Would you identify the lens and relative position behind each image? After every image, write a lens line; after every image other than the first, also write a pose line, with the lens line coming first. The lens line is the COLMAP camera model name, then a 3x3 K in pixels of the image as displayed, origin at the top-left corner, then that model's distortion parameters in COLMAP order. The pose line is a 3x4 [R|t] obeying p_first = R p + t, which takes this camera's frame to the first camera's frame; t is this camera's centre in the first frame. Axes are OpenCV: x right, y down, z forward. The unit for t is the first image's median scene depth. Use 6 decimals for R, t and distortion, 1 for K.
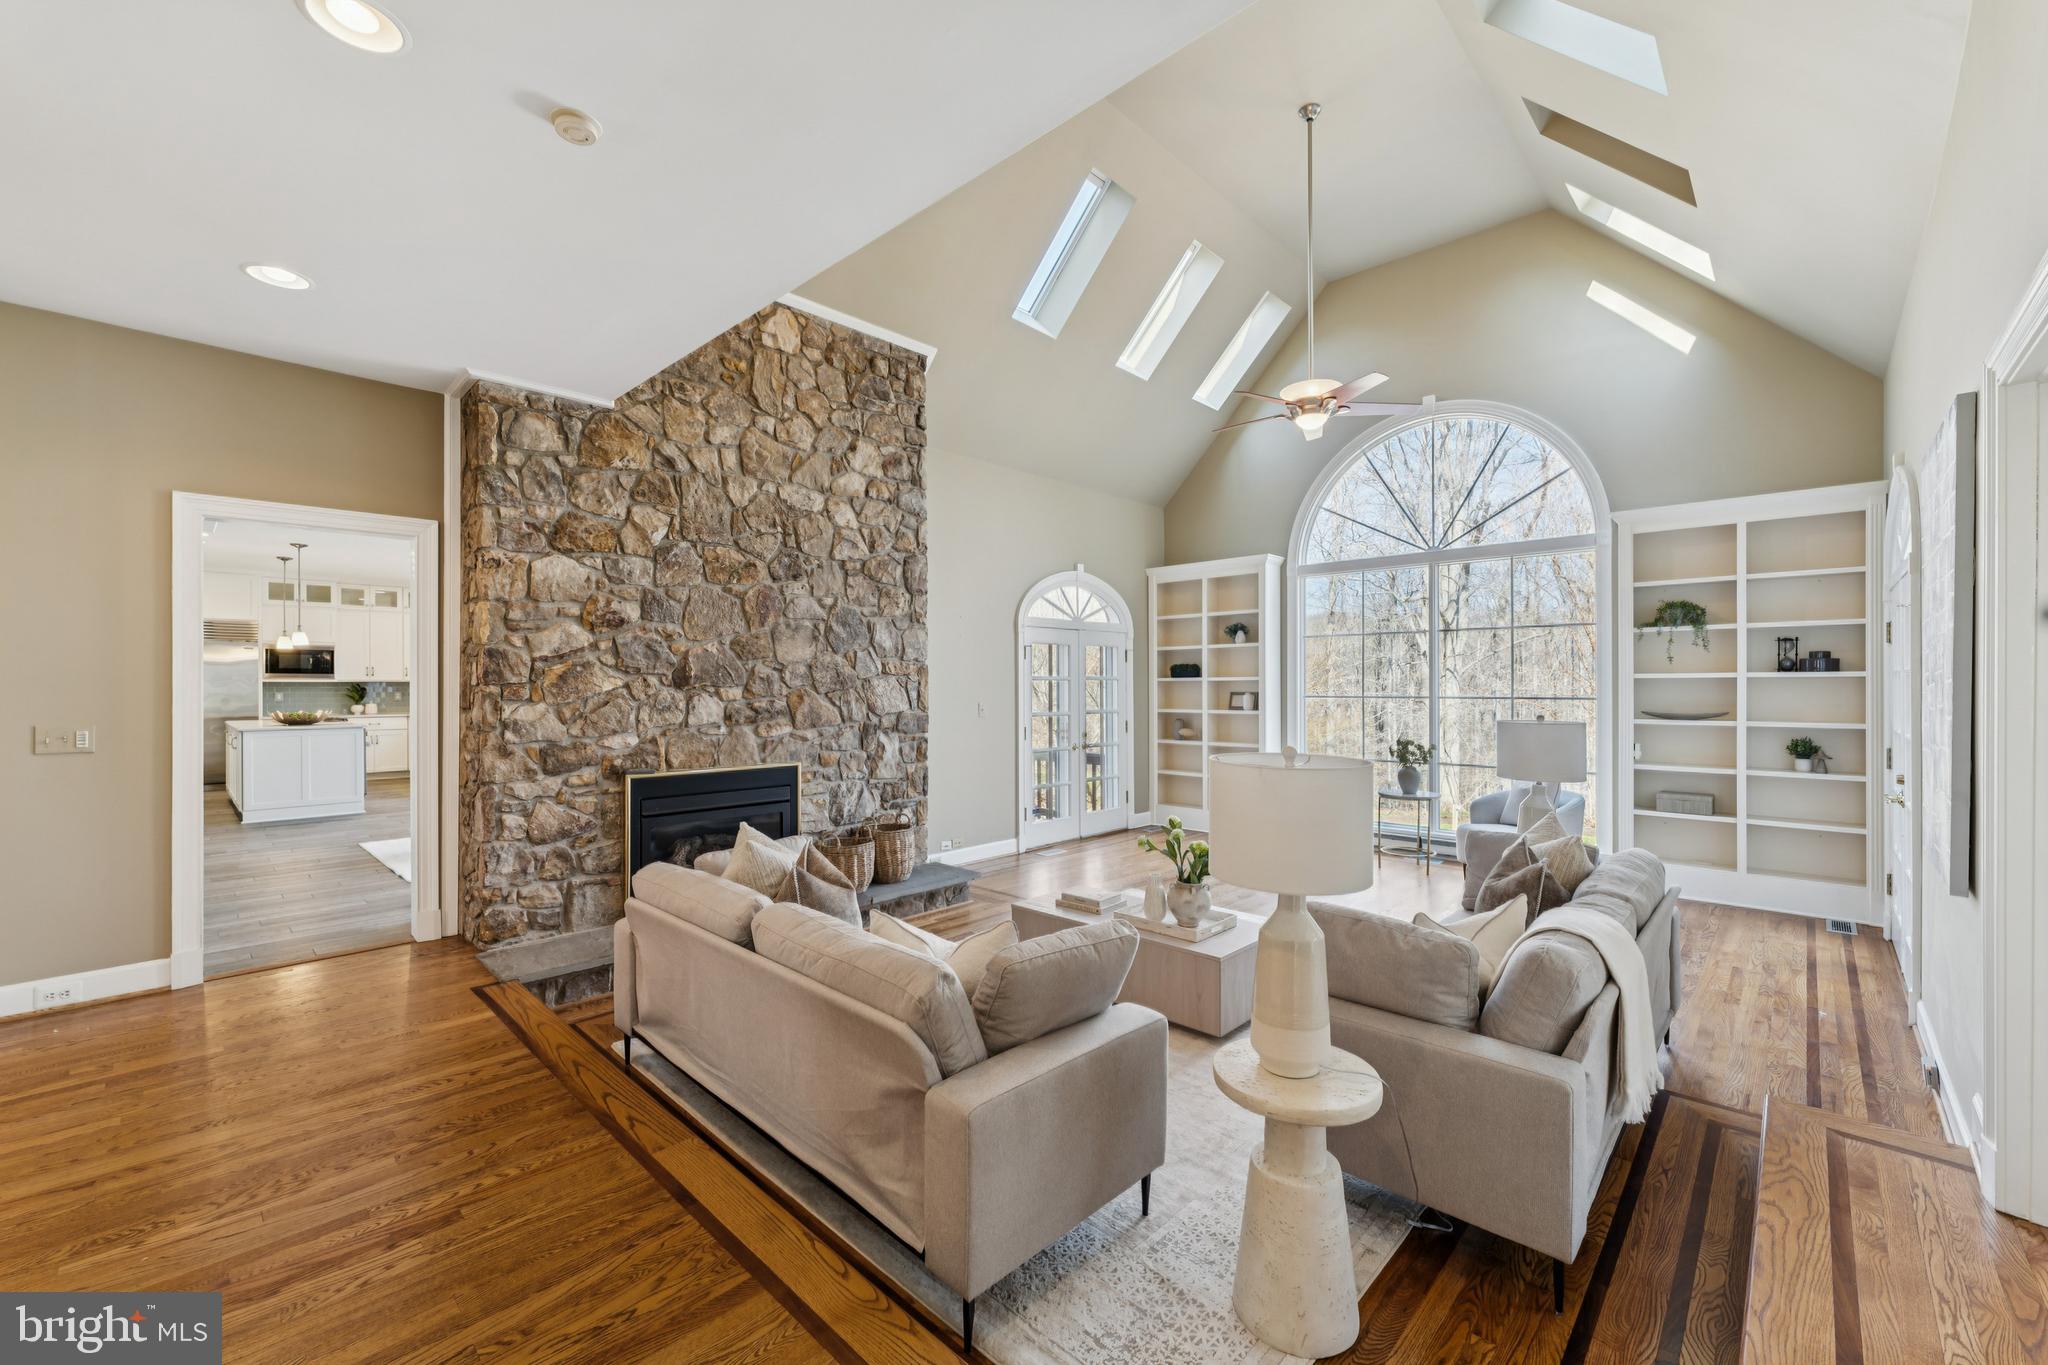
lens RADIAL K [[815.5, 0, 1011.4], [0, 815.5, 687.7], [0, 0, 1]] dist [-0.000351, 0.000064]
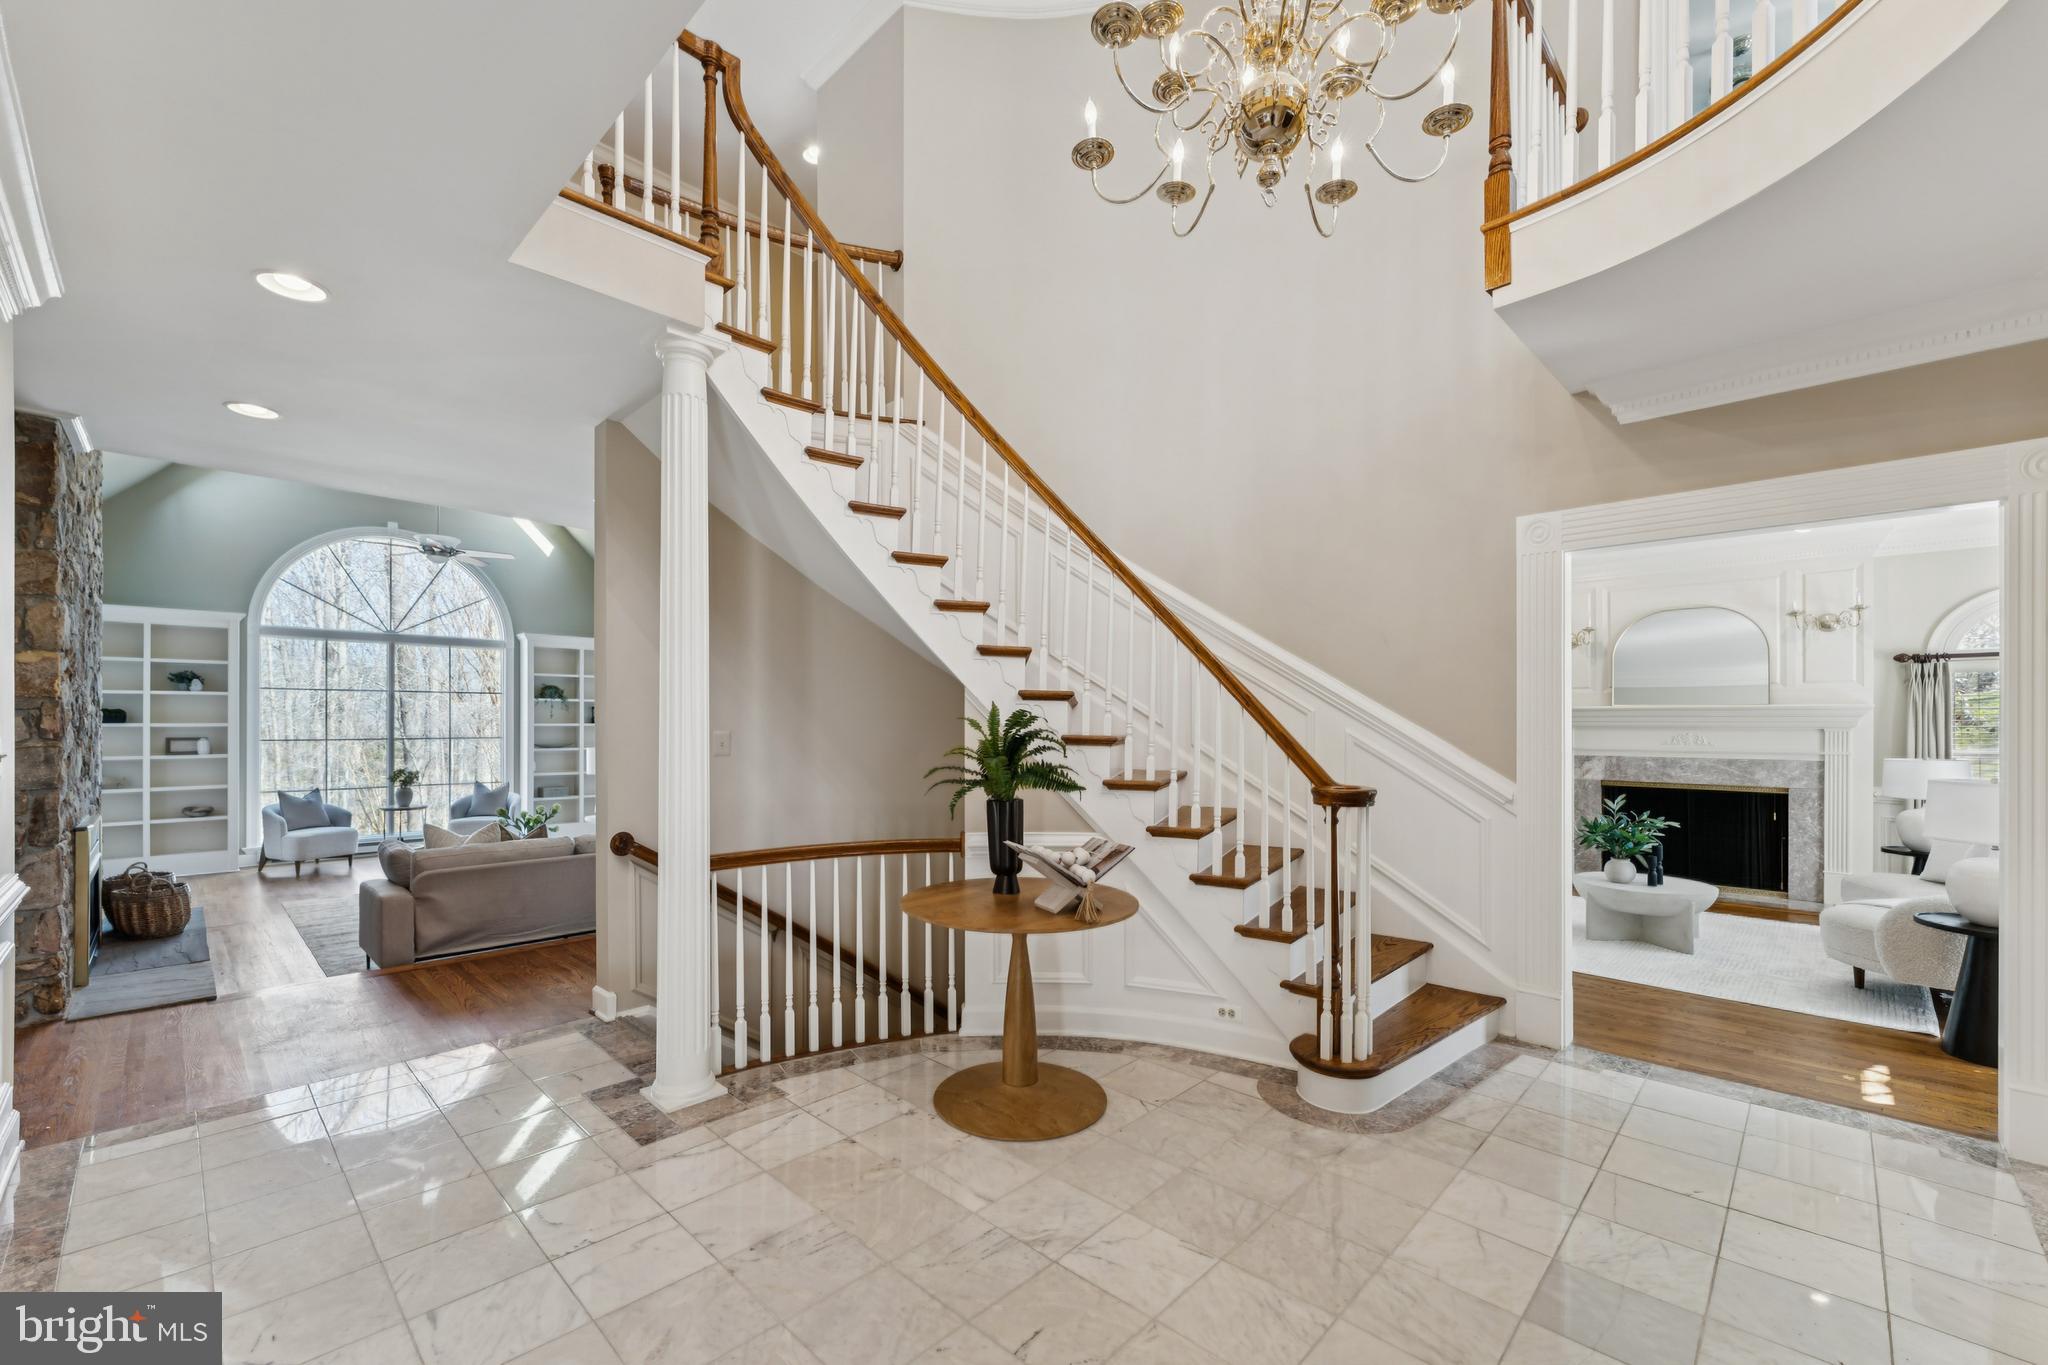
lens RADIAL K [[834.1, 0, 1022.4], [0, 834.1, 719.3], [0, 0, 1]] dist [-0.001166, 0.000006]
pose [[0.008791, 0.005949, 0.999944, -1.138509], [0.001448, 0.999981, -0.005962, -0.014413], [-0.999960, 0.001500, 0.008782, -0.111866]]
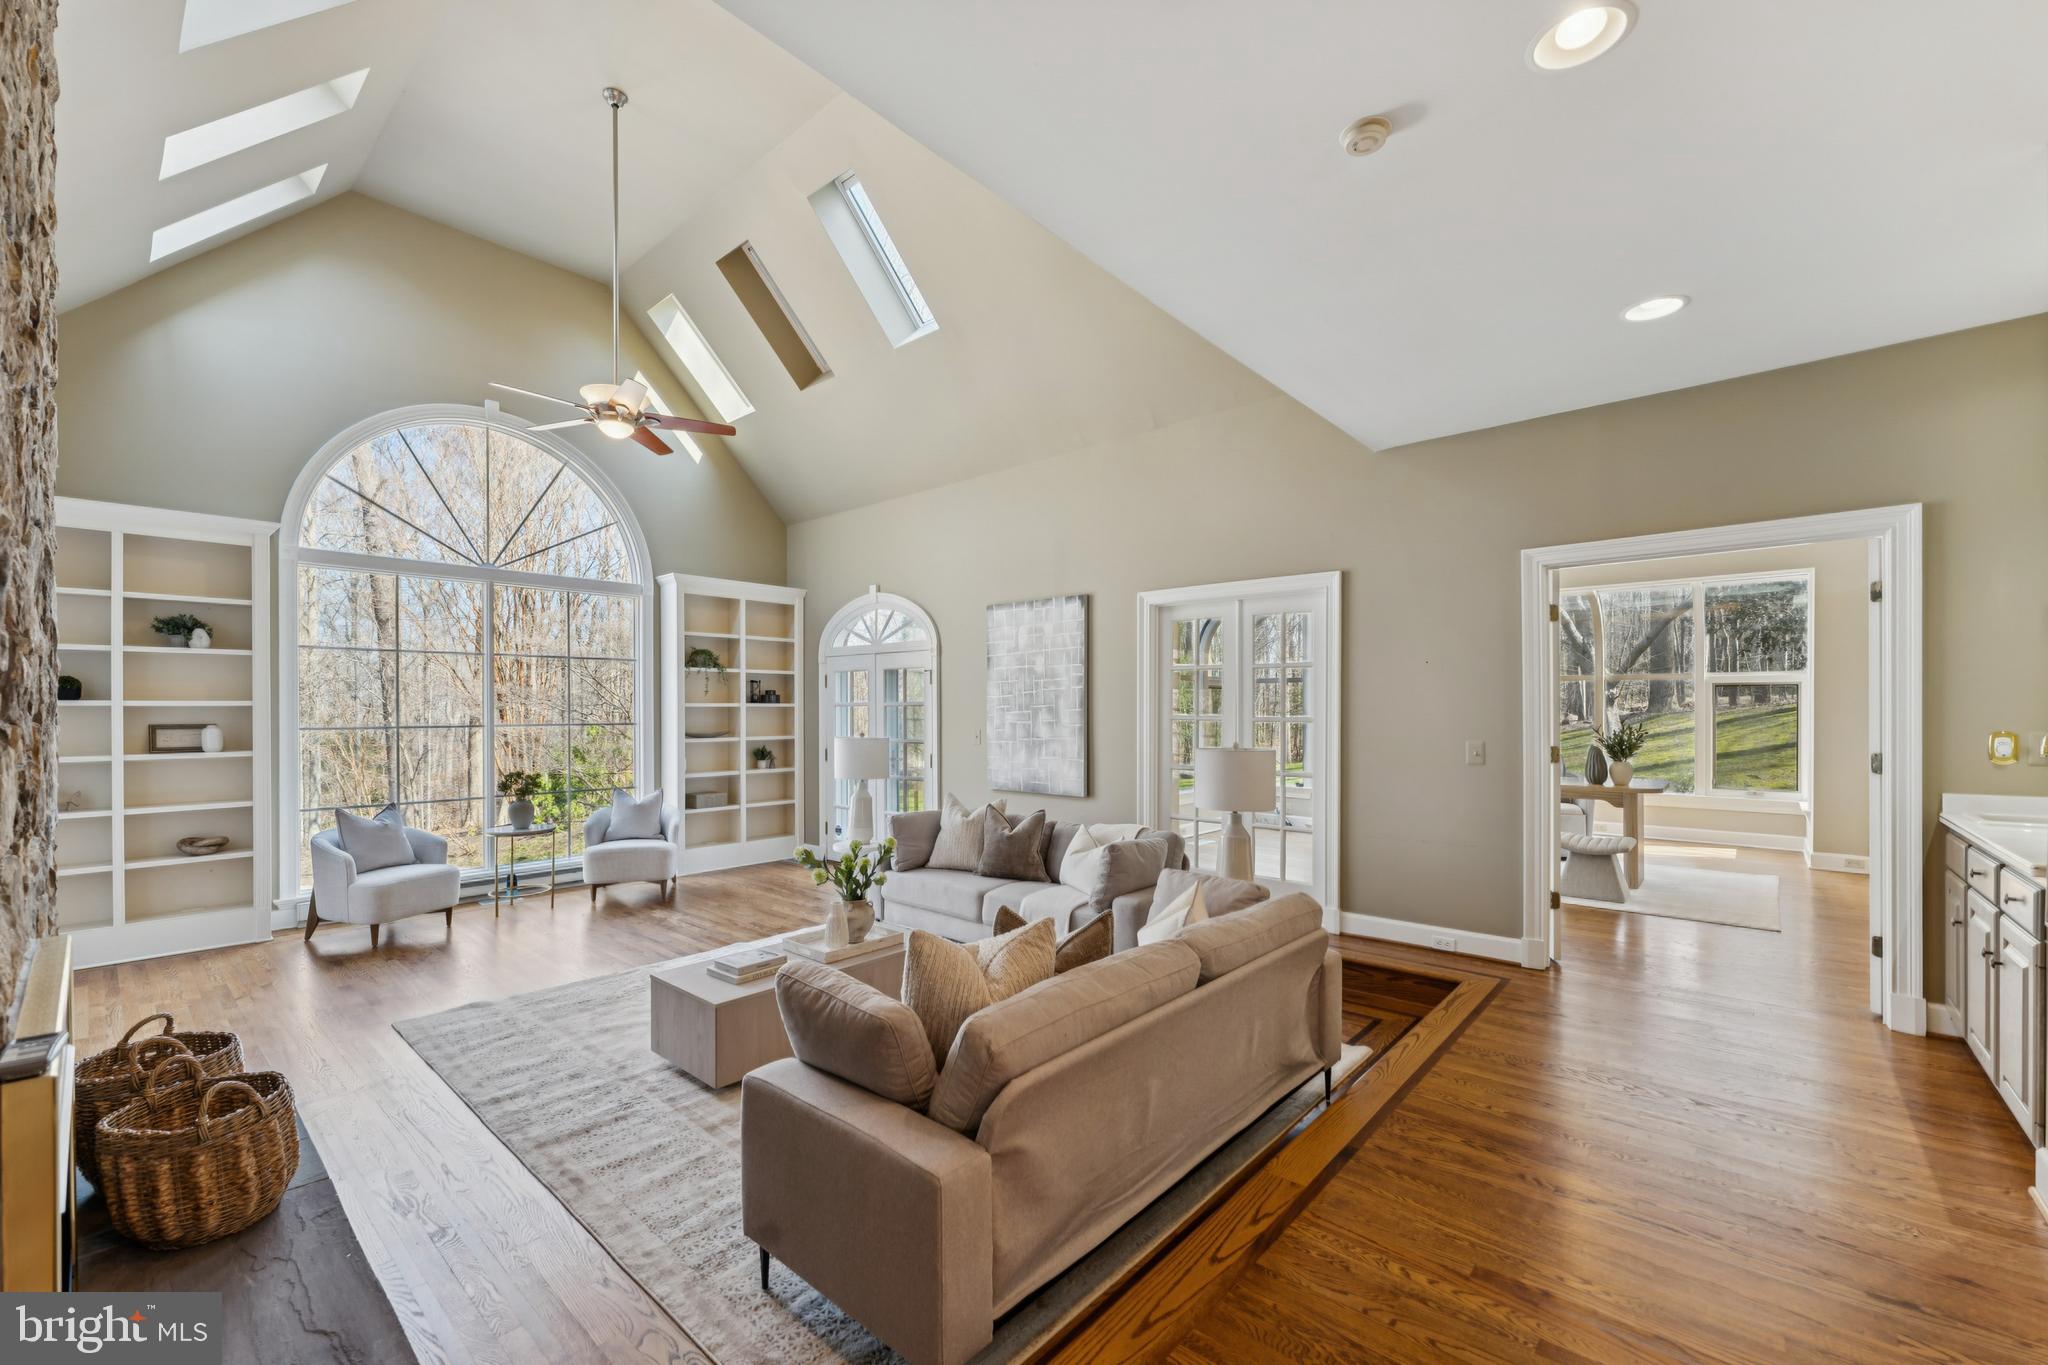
lens RADIAL K [[823.9, 0, 1022.4], [0, 823.9, 710.9], [0, 0, 1]] dist [-0.001091, -0.000152]
pose [[-0.040042, 0.000258, 0.999198, -0.567629], [0.005068, 0.999987, -0.000055, -0.002301], [-0.999185, 0.005062, -0.040043, 0.549582]]
